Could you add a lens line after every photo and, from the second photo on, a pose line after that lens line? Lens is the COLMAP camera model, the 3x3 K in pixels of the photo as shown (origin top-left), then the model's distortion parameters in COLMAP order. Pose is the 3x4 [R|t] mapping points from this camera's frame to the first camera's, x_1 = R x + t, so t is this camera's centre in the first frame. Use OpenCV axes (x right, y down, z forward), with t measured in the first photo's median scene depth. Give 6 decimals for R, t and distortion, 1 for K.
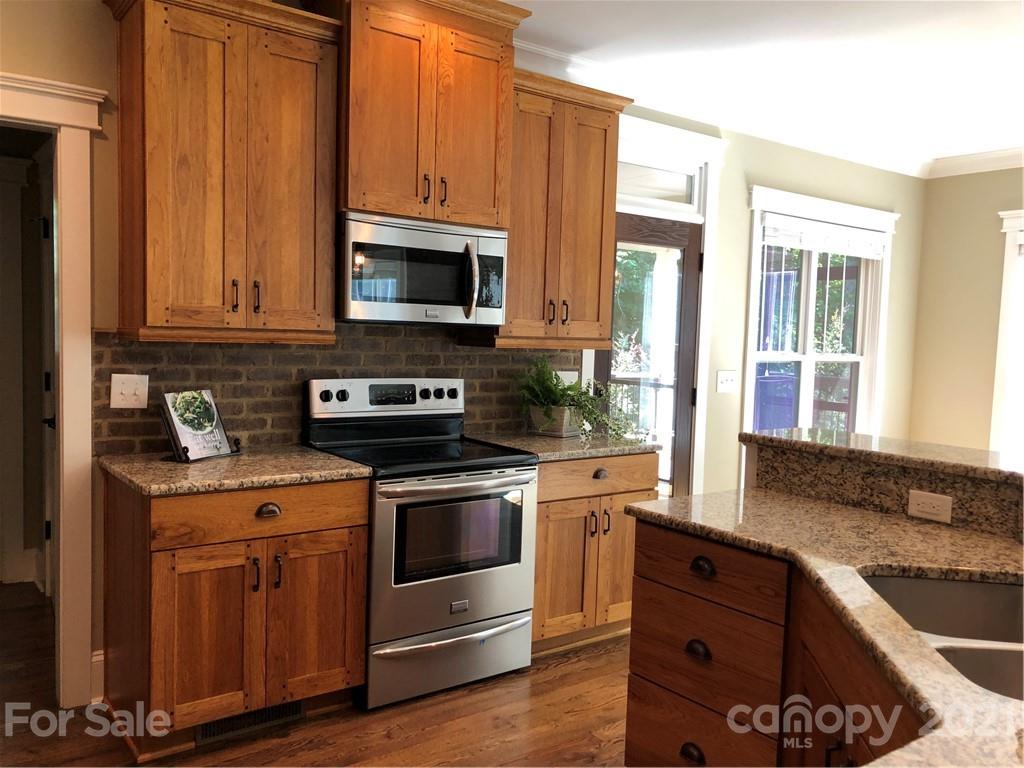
lens RADIAL K [[853.8, 0, 512.0], [0, 853.8, 384.0], [0, 0, 1]] dist [0.042749, -0.003192]
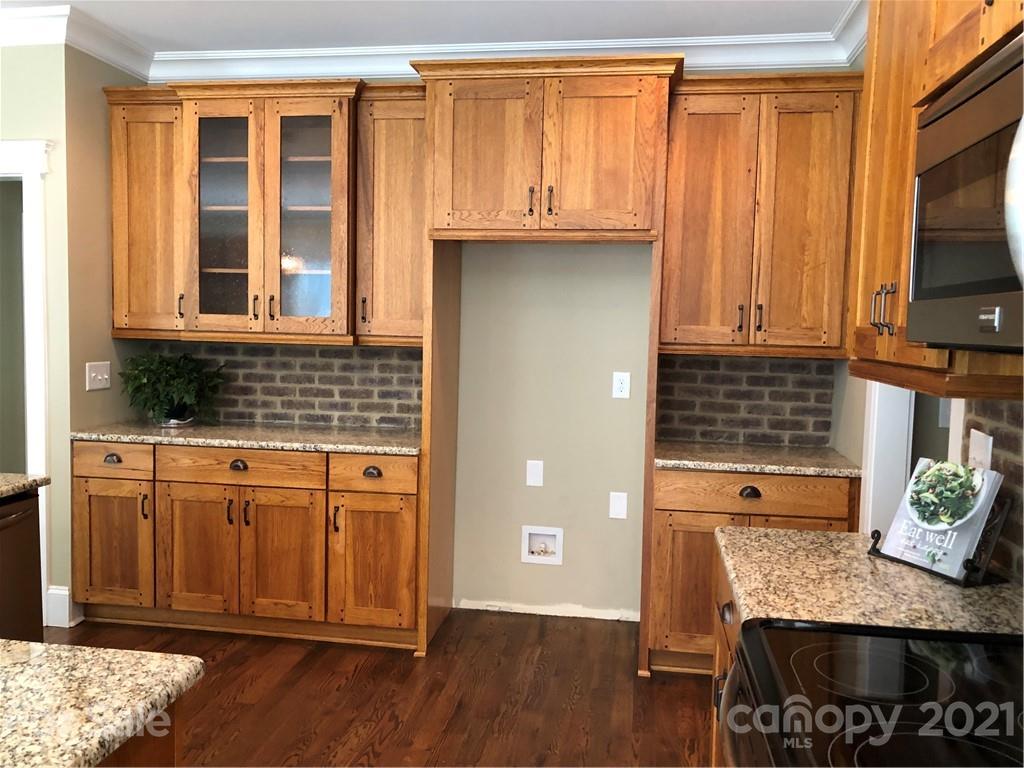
lens RADIAL K [[853.8, 0, 512.0], [0, 853.8, 384.0], [0, 0, 1]] dist [0.042749, -0.003192]
pose [[-0.722349, 0.002725, -0.691523, 0.485365], [-0.091534, 0.990817, 0.099519, -0.133428], [0.685444, 0.135186, -0.715466, 1.952406]]
